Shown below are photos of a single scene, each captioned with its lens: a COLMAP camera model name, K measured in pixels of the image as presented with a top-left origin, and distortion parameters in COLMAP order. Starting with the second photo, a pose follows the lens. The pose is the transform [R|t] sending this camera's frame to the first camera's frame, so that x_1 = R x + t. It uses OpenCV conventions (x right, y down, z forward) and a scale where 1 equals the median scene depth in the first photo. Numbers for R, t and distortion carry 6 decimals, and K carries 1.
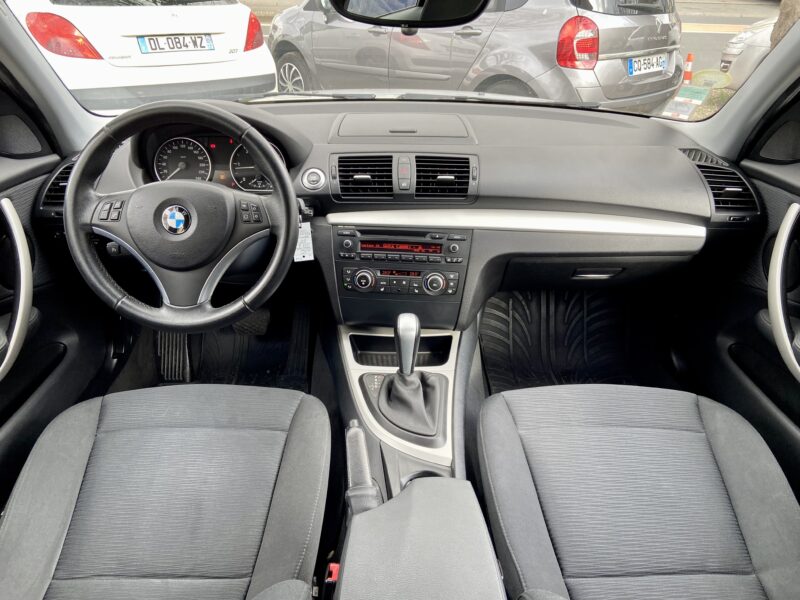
lens RADIAL K [[603.6, 0, 400.9], [0, 603.6, 301.2], [0, 0, 1]] dist [0.062983, -0.074221]
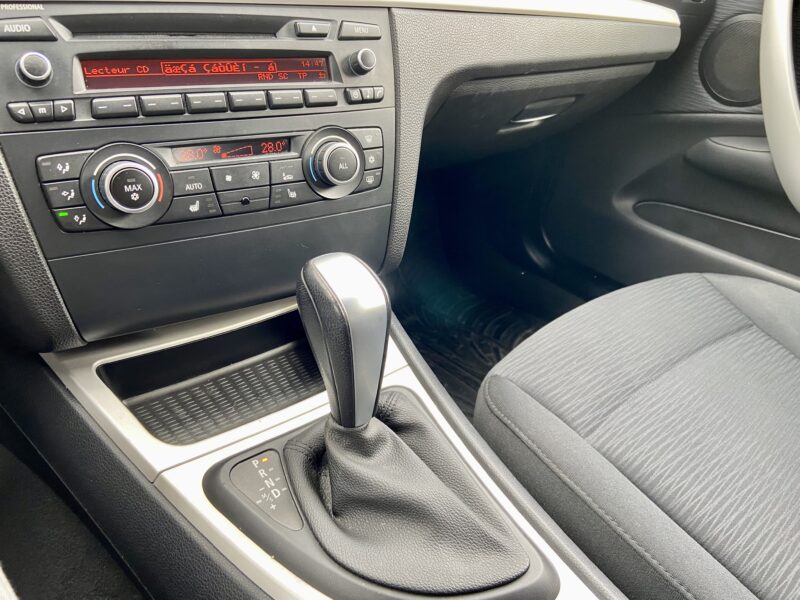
lens RADIAL K [[603.6, 0, 395.0], [0, 603.6, 300.2], [0, 0, 1]] dist [0.062983, -0.074221]
pose [[0.755374, -0.271198, 0.596541, -0.159648], [0.204026, 0.962427, 0.179187, -0.007768], [-0.622722, -0.013644, 0.782324, 0.672979]]
